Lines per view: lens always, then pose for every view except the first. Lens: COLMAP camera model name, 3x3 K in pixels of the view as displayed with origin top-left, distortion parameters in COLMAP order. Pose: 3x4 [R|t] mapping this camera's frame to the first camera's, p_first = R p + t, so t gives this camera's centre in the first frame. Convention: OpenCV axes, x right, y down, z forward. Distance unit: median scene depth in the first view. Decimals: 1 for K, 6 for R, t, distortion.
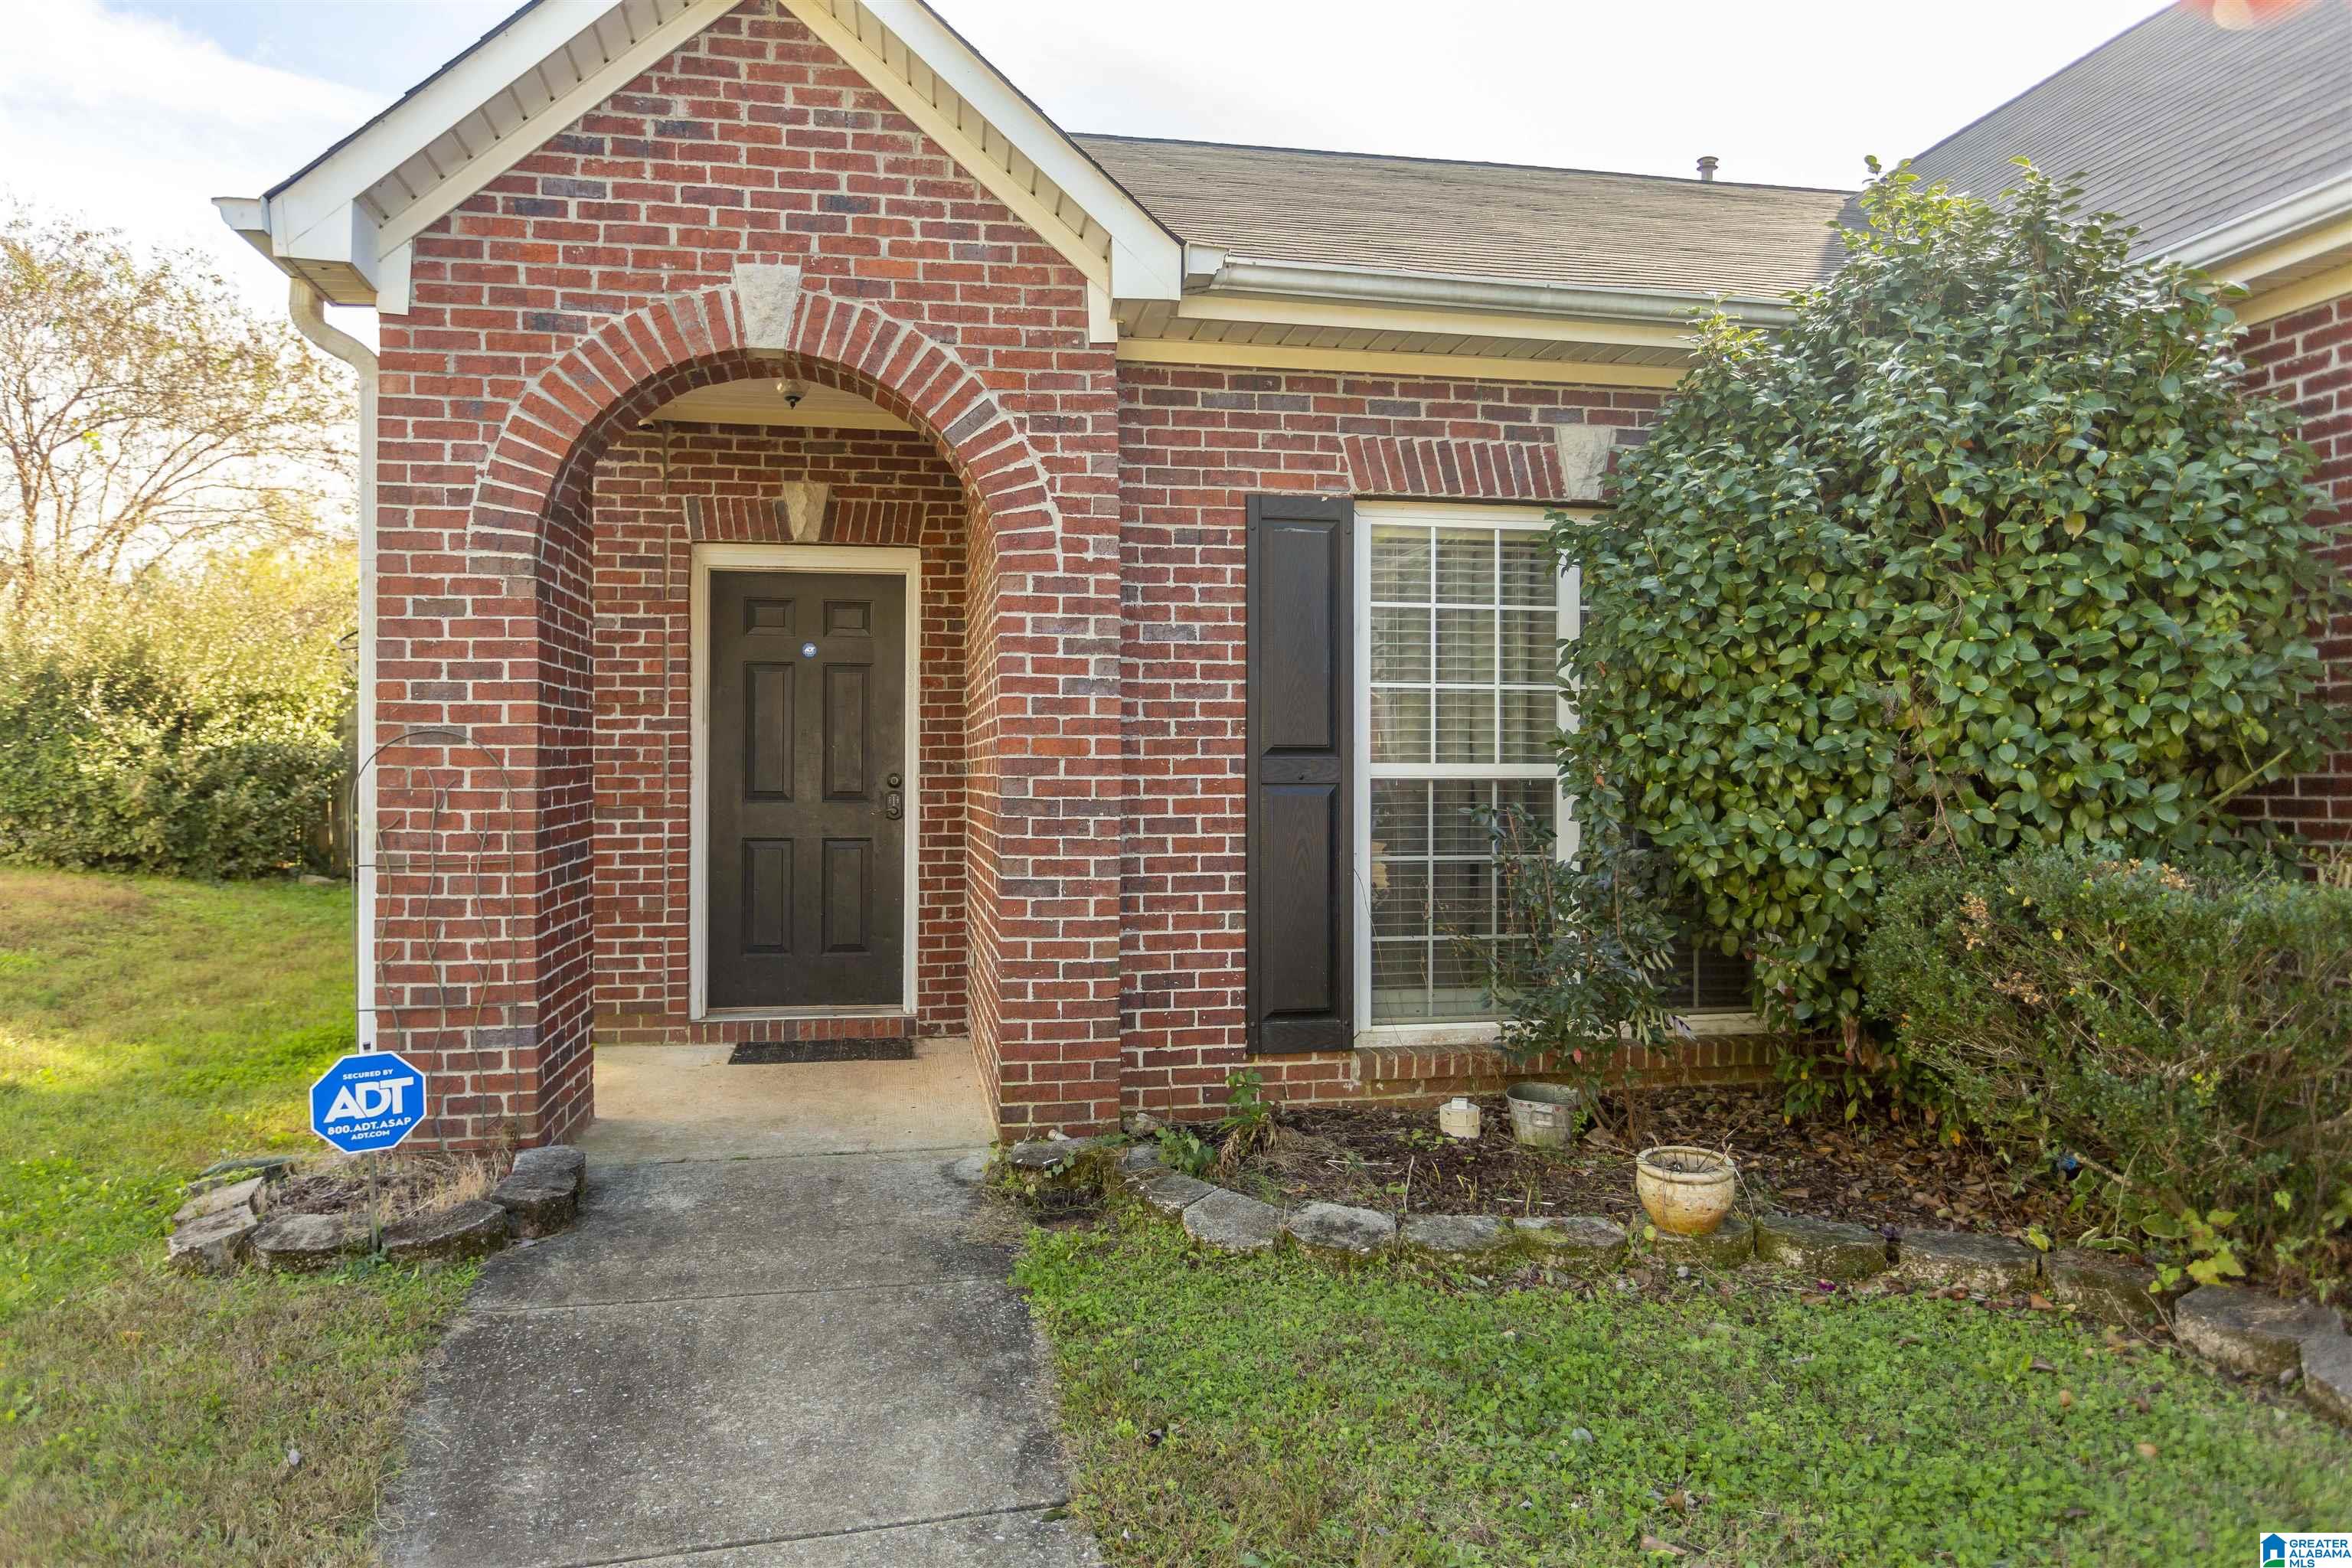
lens RADIAL K [[1598.8, 0, 1180.0], [0, 1598.8, 780.3], [0, 0, 1]] dist [-0.009150, 0.000482]
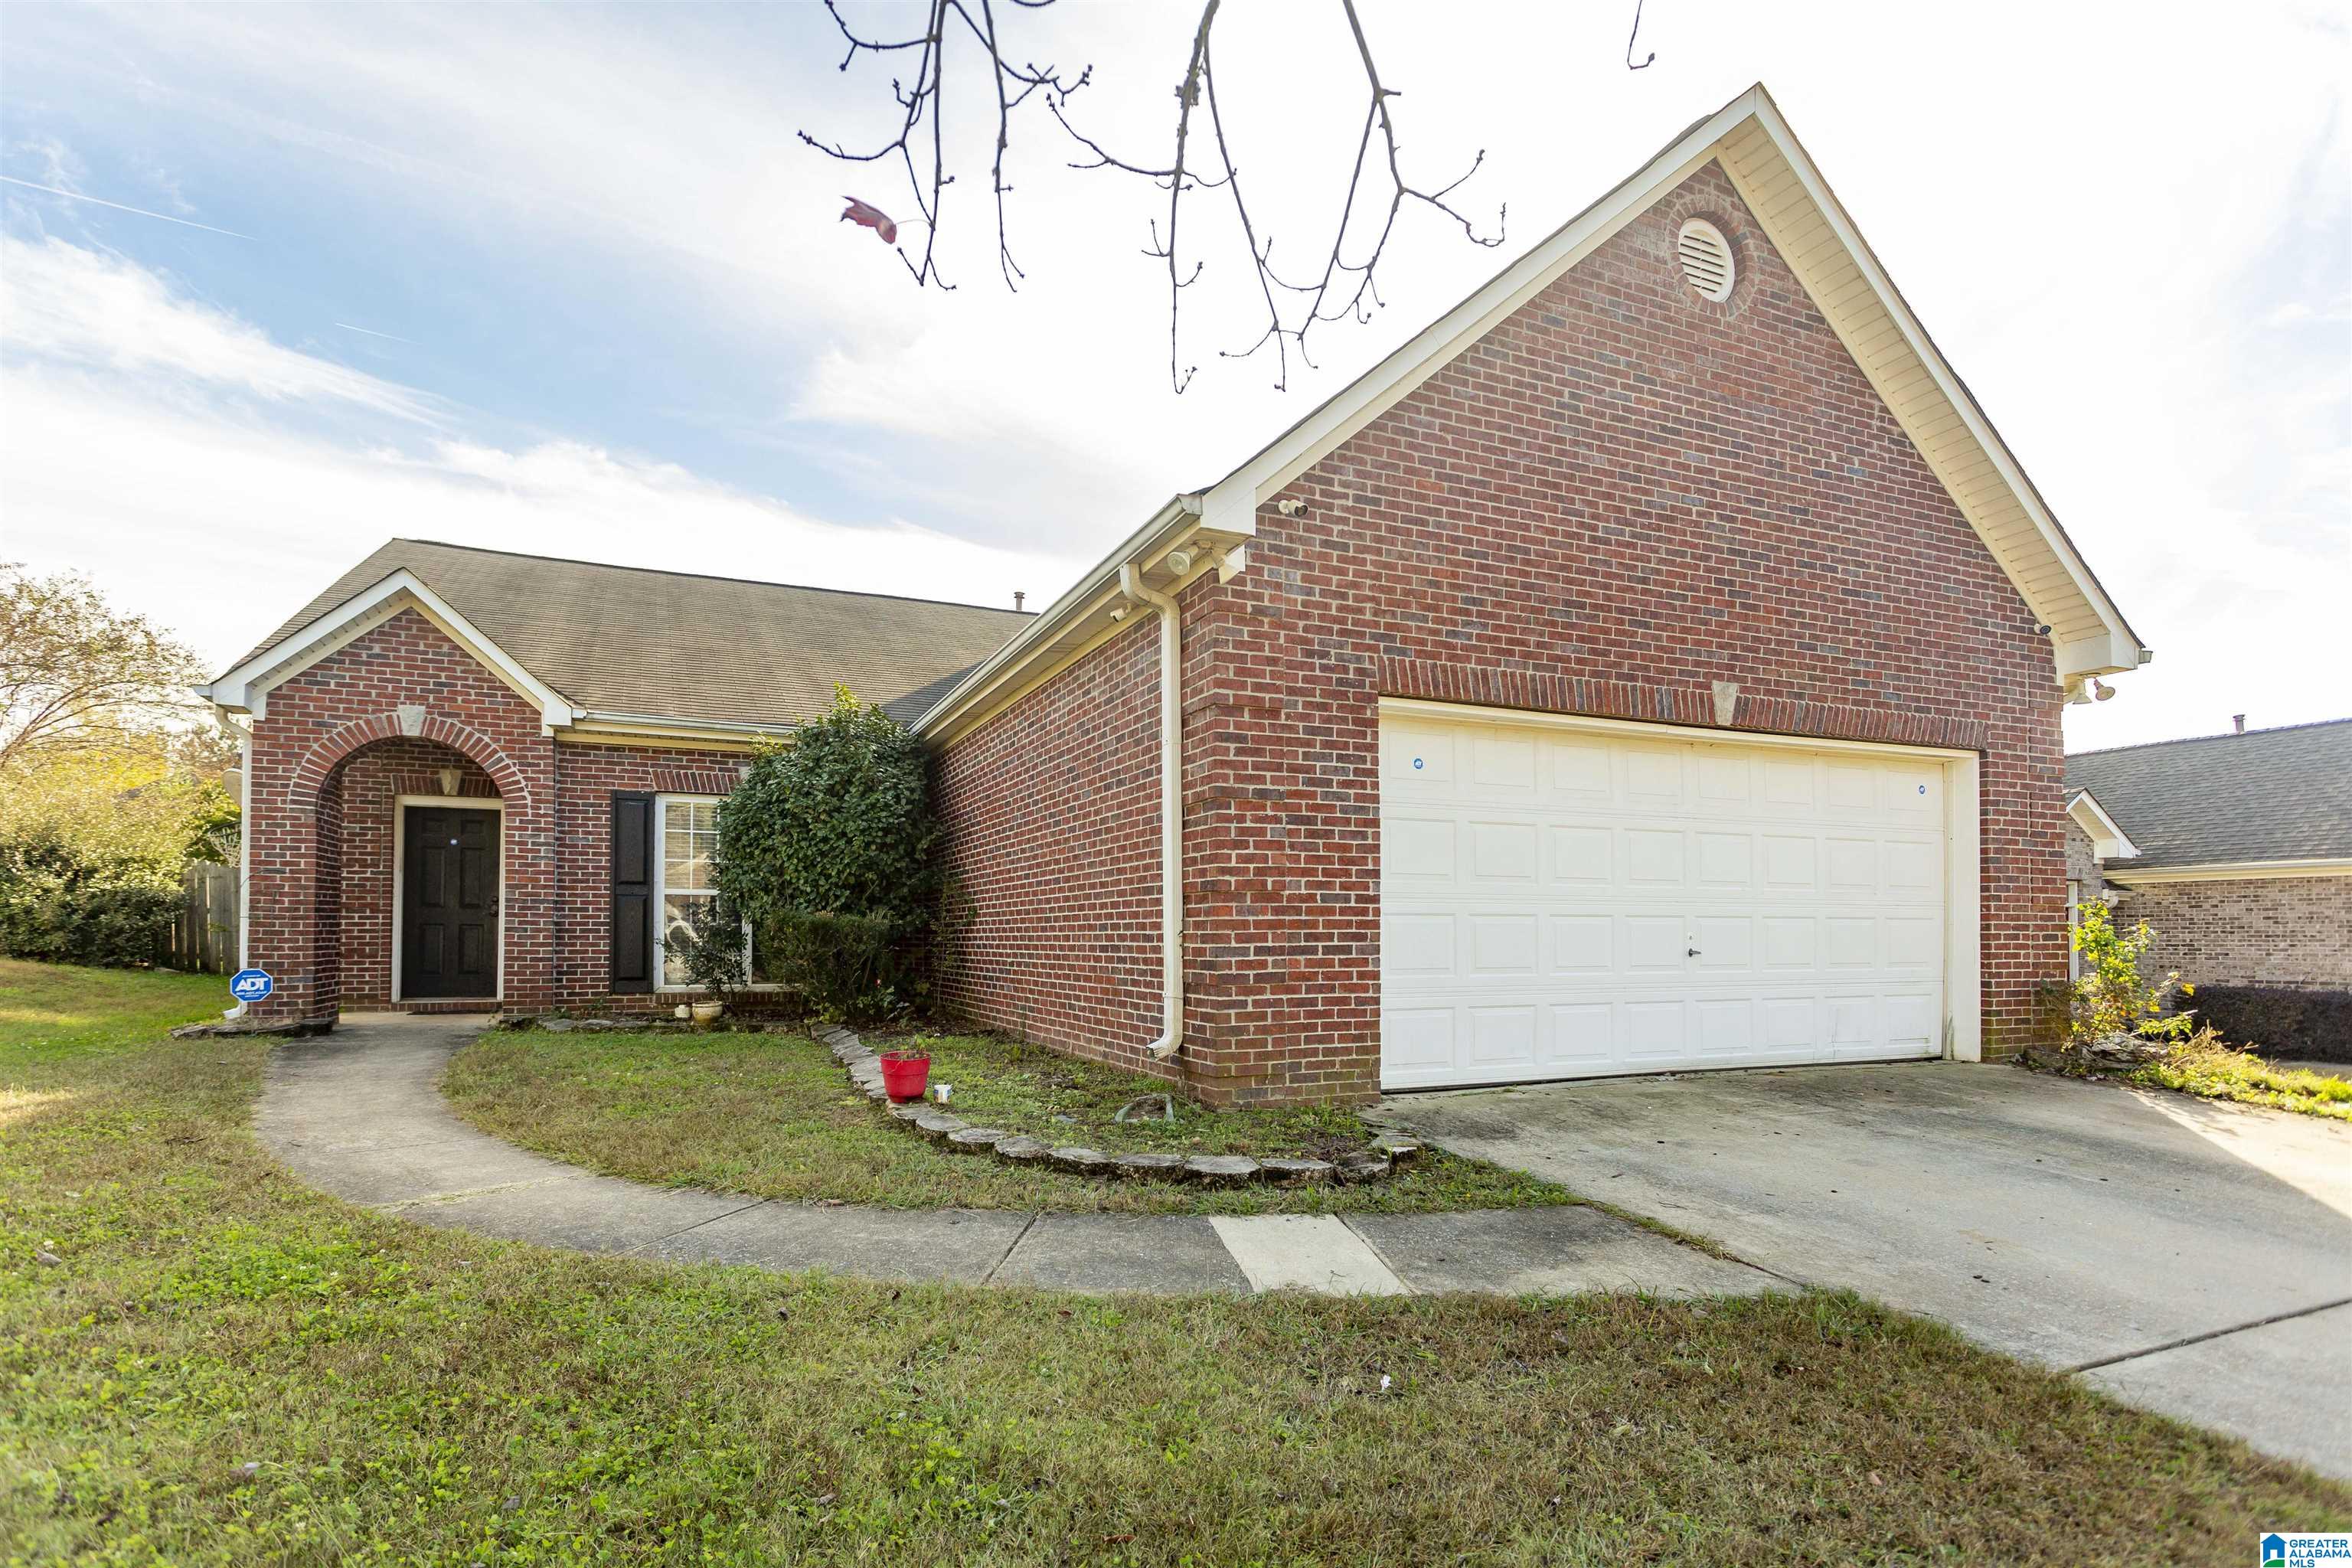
lens RADIAL K [[1167.4, 0, 1149.0], [0, 1167.4, 918.1], [0, 0, 1]] dist [0.002230, -0.000020]
pose [[0.972792, 0.006058, 0.231600, 0.514705], [-0.001574, 0.999808, -0.019539, 0.085793], [-0.231674, 0.018643, 0.972615, -1.256489]]
